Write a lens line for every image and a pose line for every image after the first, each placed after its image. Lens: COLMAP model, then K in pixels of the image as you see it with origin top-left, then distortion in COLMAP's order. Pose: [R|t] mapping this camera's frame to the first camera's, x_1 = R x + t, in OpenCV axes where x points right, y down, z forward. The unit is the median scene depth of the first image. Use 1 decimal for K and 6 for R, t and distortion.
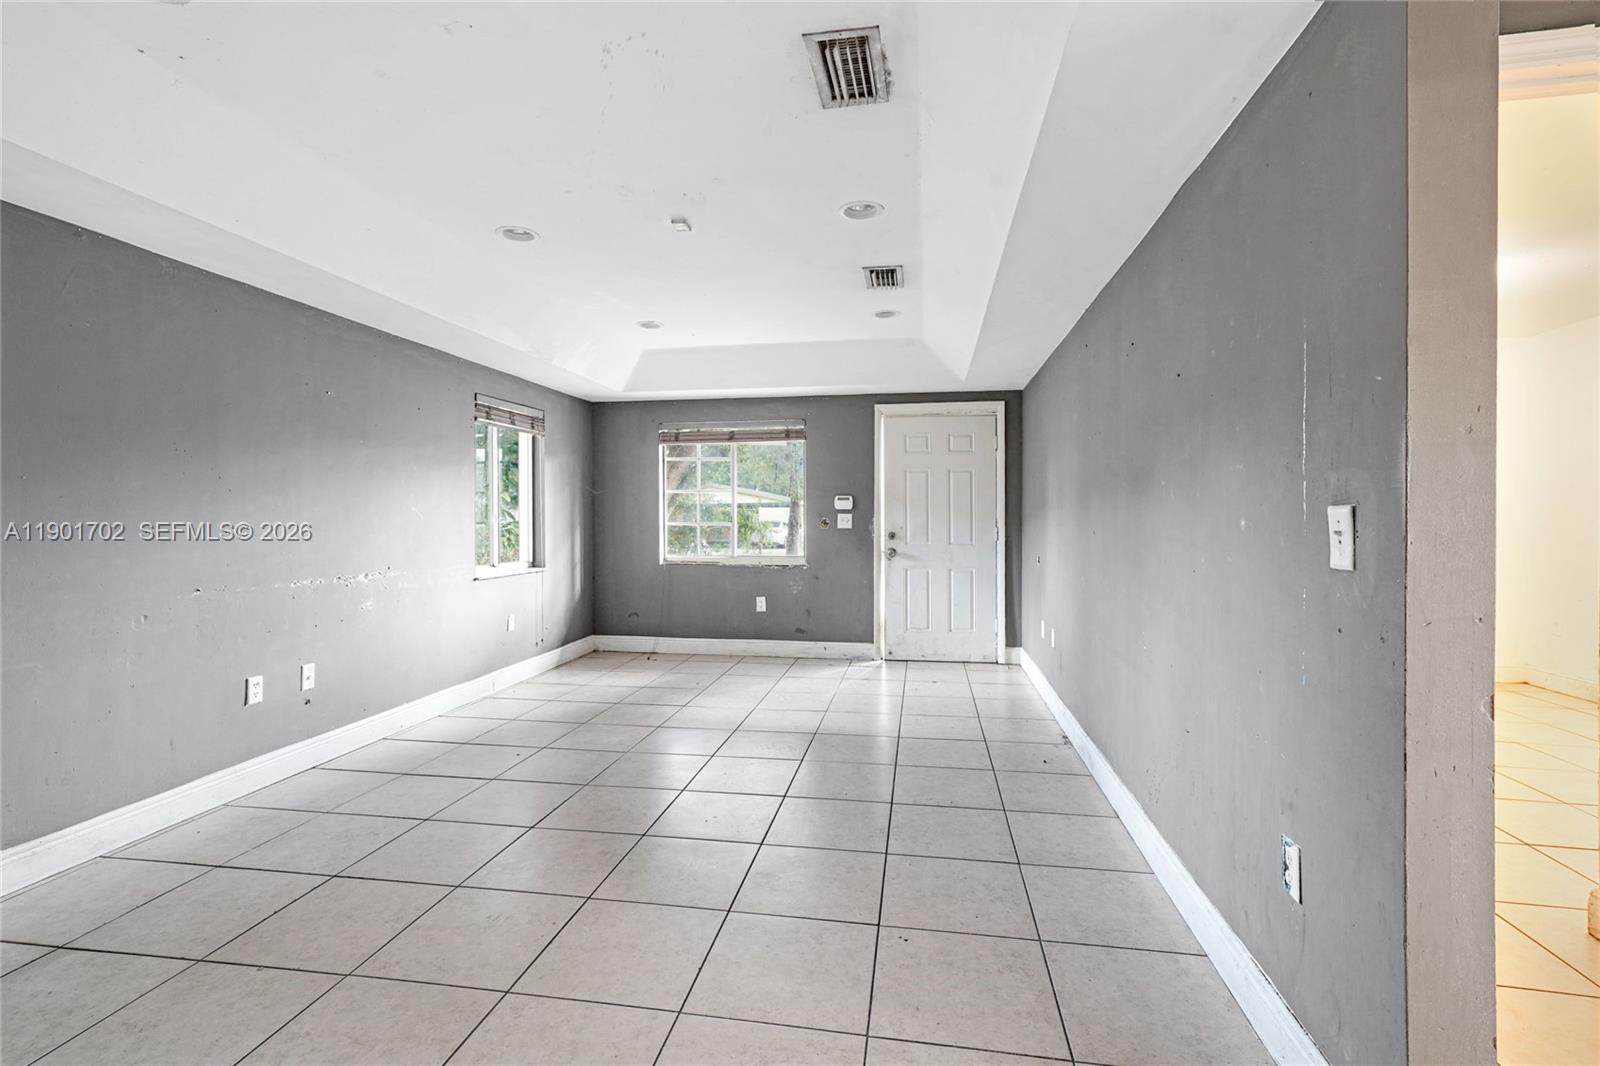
lens RADIAL K [[759.9, 0, 815.5], [0, 759.9, 519.6], [0, 0, 1]] dist [0.019501, -0.000013]
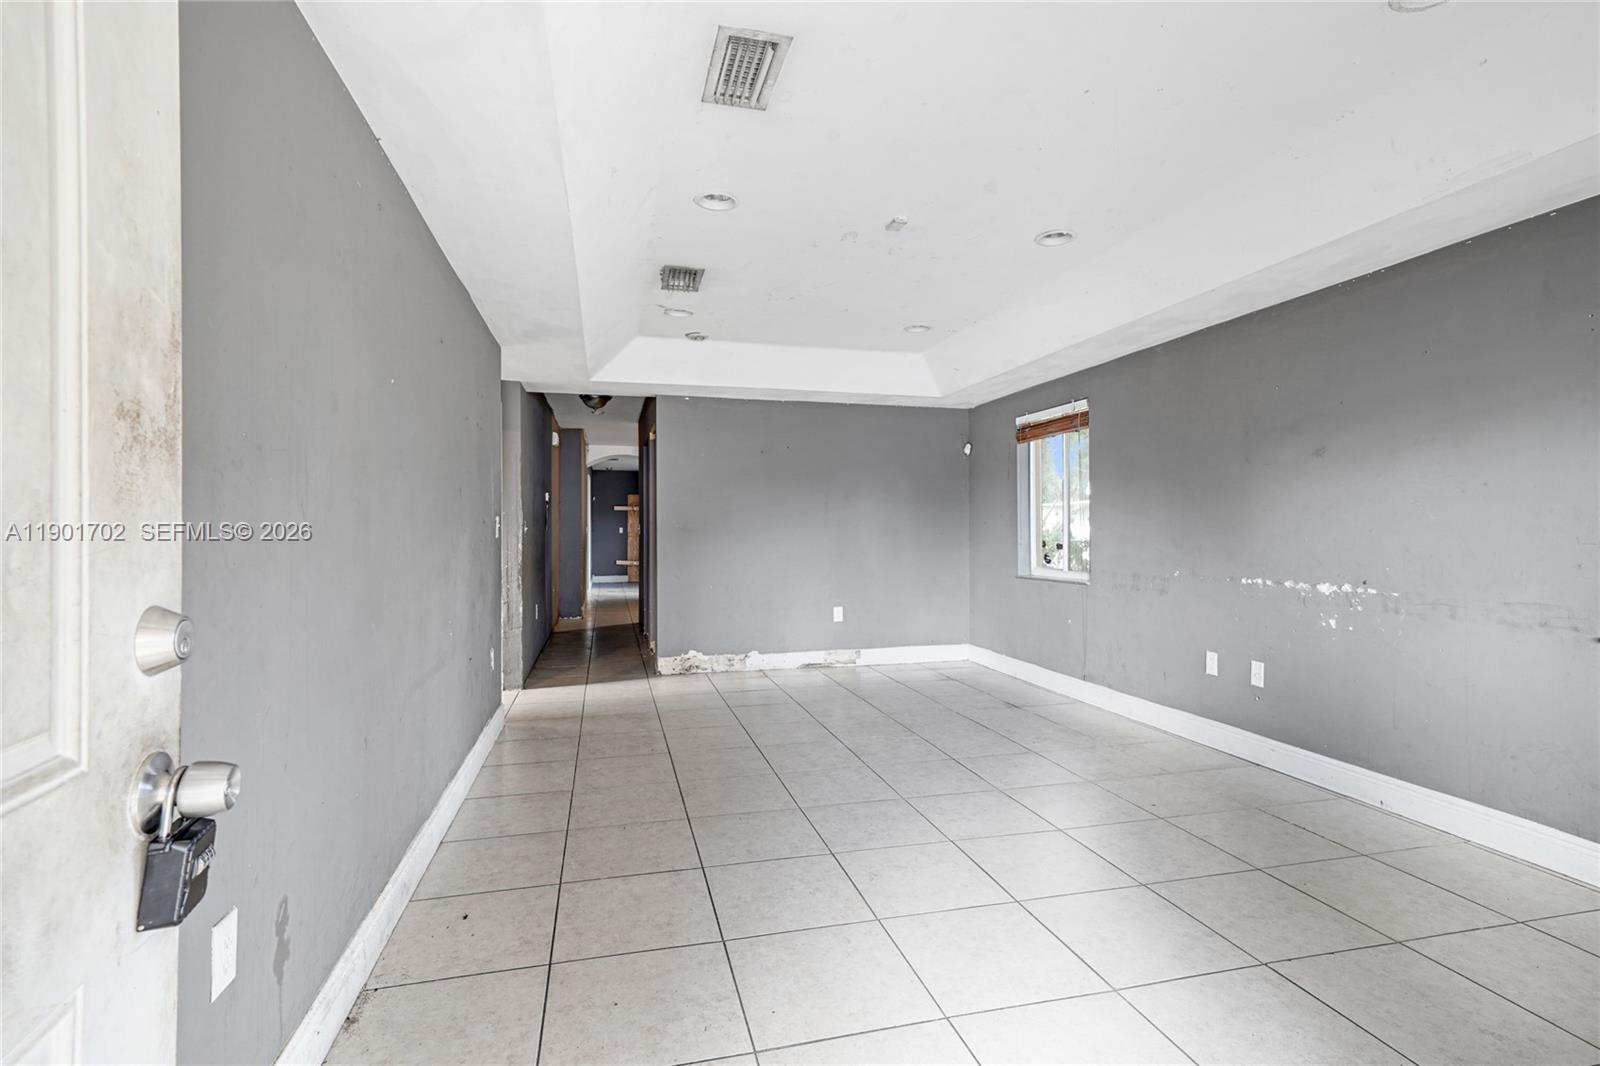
lens RADIAL K [[759.9, 0, 803.0], [0, 759.9, 528.6], [0, 0, 1]] dist [0.019501, -0.000013]
pose [[-0.923263, 0.001745, -0.384164, 0.191831], [-0.000921, 0.999977, 0.006756, 0.002532], [0.384167, 0.006592, -0.923240, 1.113103]]
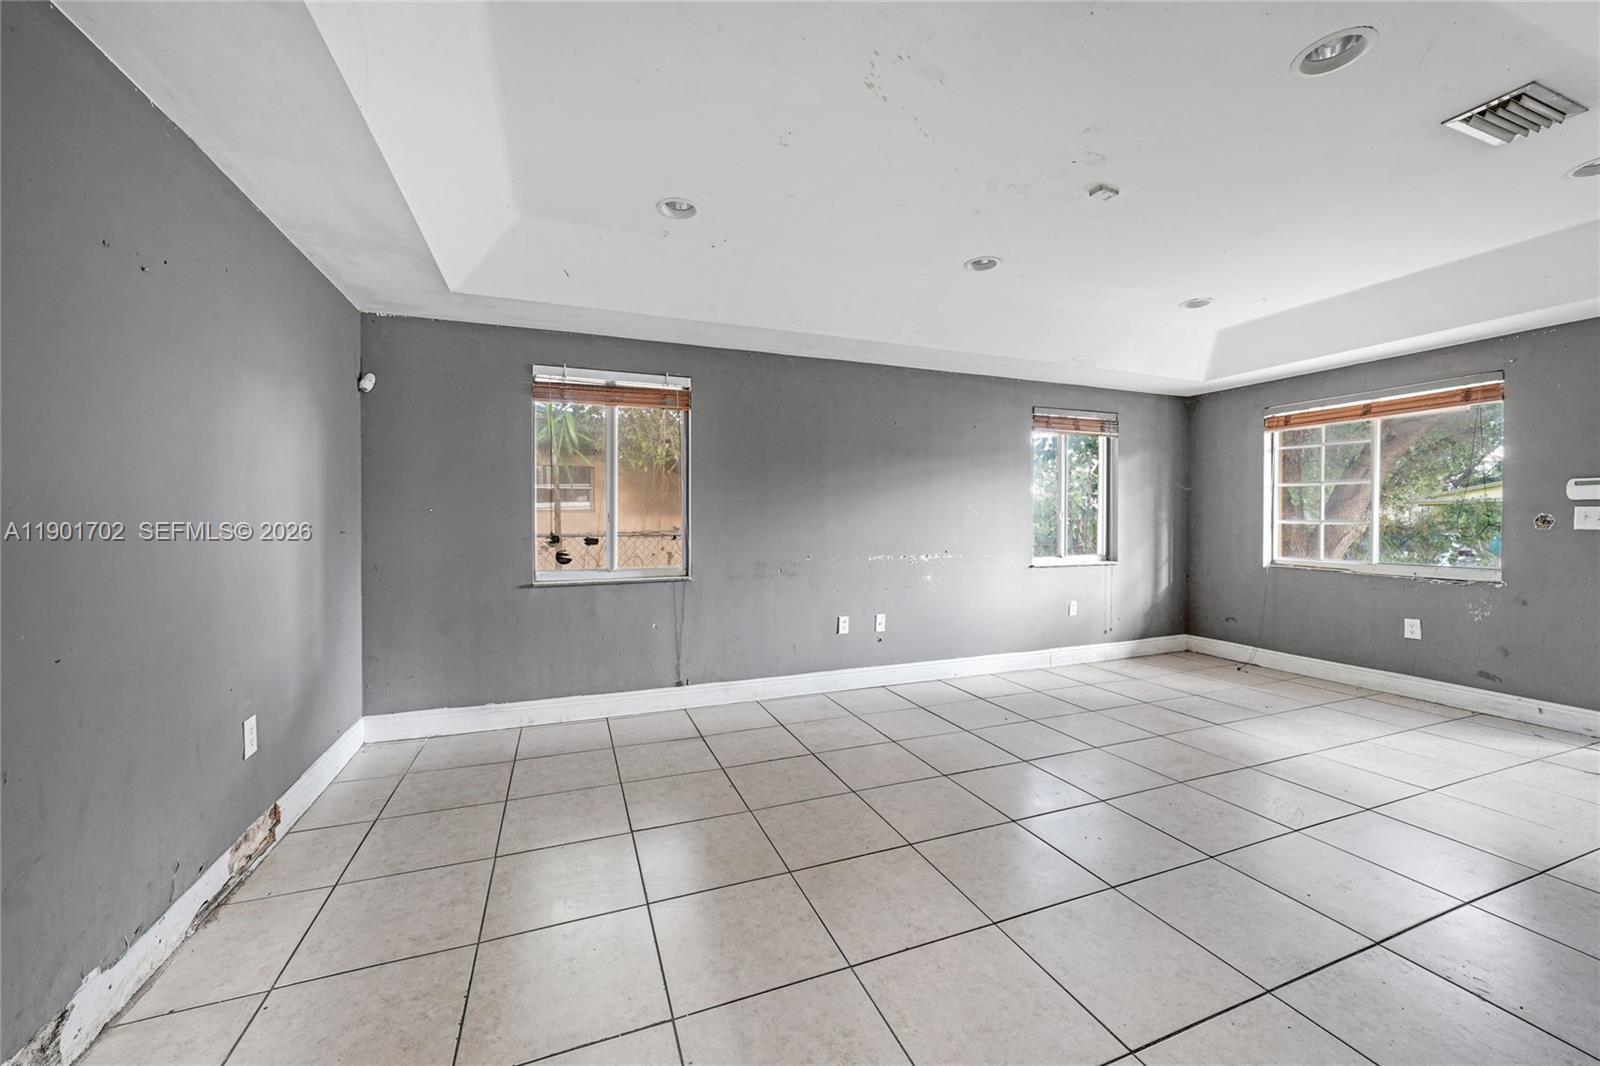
lens RADIAL K [[629.1, 0, 782.0], [0, 629.1, 528.8], [0, 0, 1]] dist [-0.016183, 0.006547]
pose [[0.480393, 0.013542, -0.876949, 0.183923], [-0.005346, 0.999907, 0.012512, 0.008913], [0.877037, -0.001323, 0.480421, 0.174517]]
